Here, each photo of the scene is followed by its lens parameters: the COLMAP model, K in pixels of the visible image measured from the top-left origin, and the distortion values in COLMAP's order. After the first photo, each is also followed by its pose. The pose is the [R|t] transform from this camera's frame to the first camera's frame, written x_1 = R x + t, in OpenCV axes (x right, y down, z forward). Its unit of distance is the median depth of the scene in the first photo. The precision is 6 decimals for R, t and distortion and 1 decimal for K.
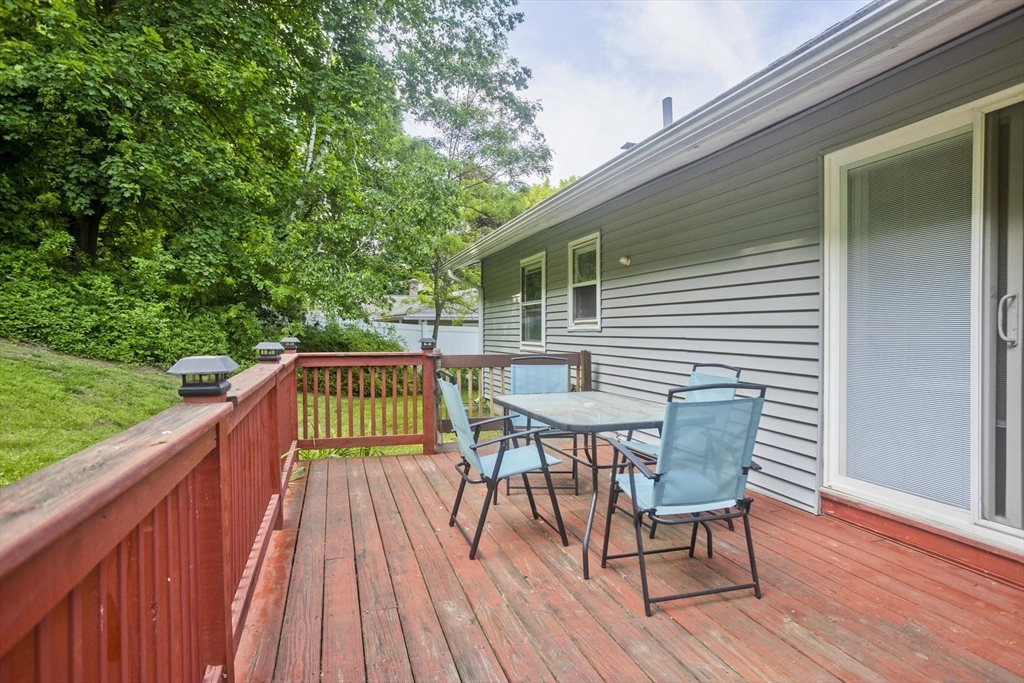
lens RADIAL K [[588.6, 0, 513.2], [0, 588.6, 343.5], [0, 0, 1]] dist [-0.009602, -0.000403]
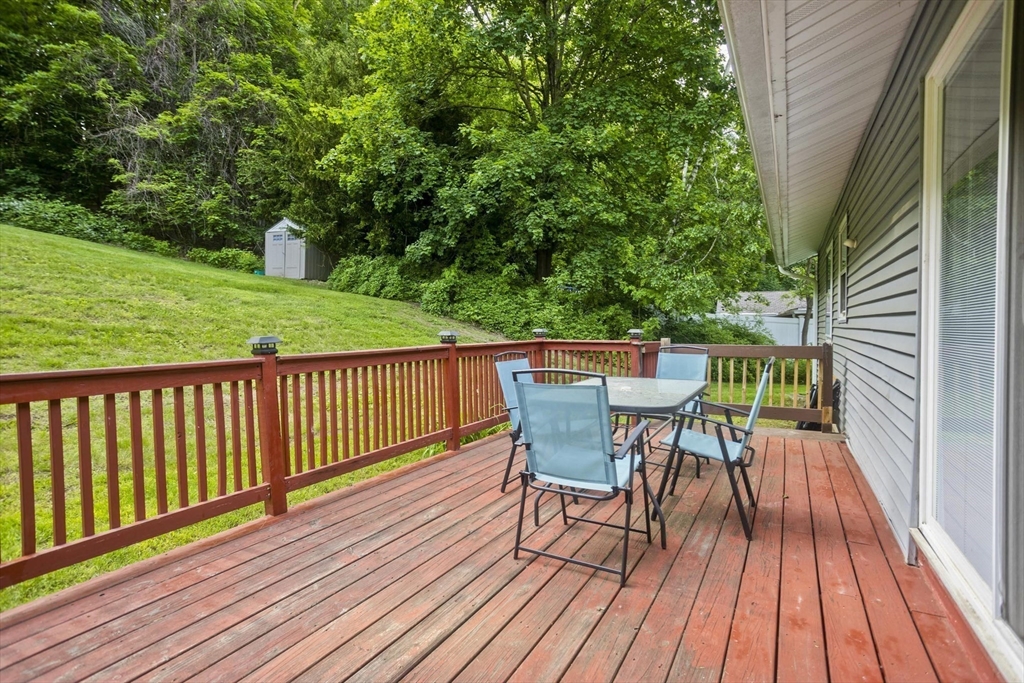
lens RADIAL K [[489.9, 0, 512.4], [0, 489.9, 343.5], [0, 0, 1]] dist [-0.040562, 0.017354]
pose [[0.683008, 0.021235, -0.730102, 0.225666], [-0.009405, 0.999750, 0.020280, 0.001306], [0.730350, -0.006985, 0.683037, 0.077585]]
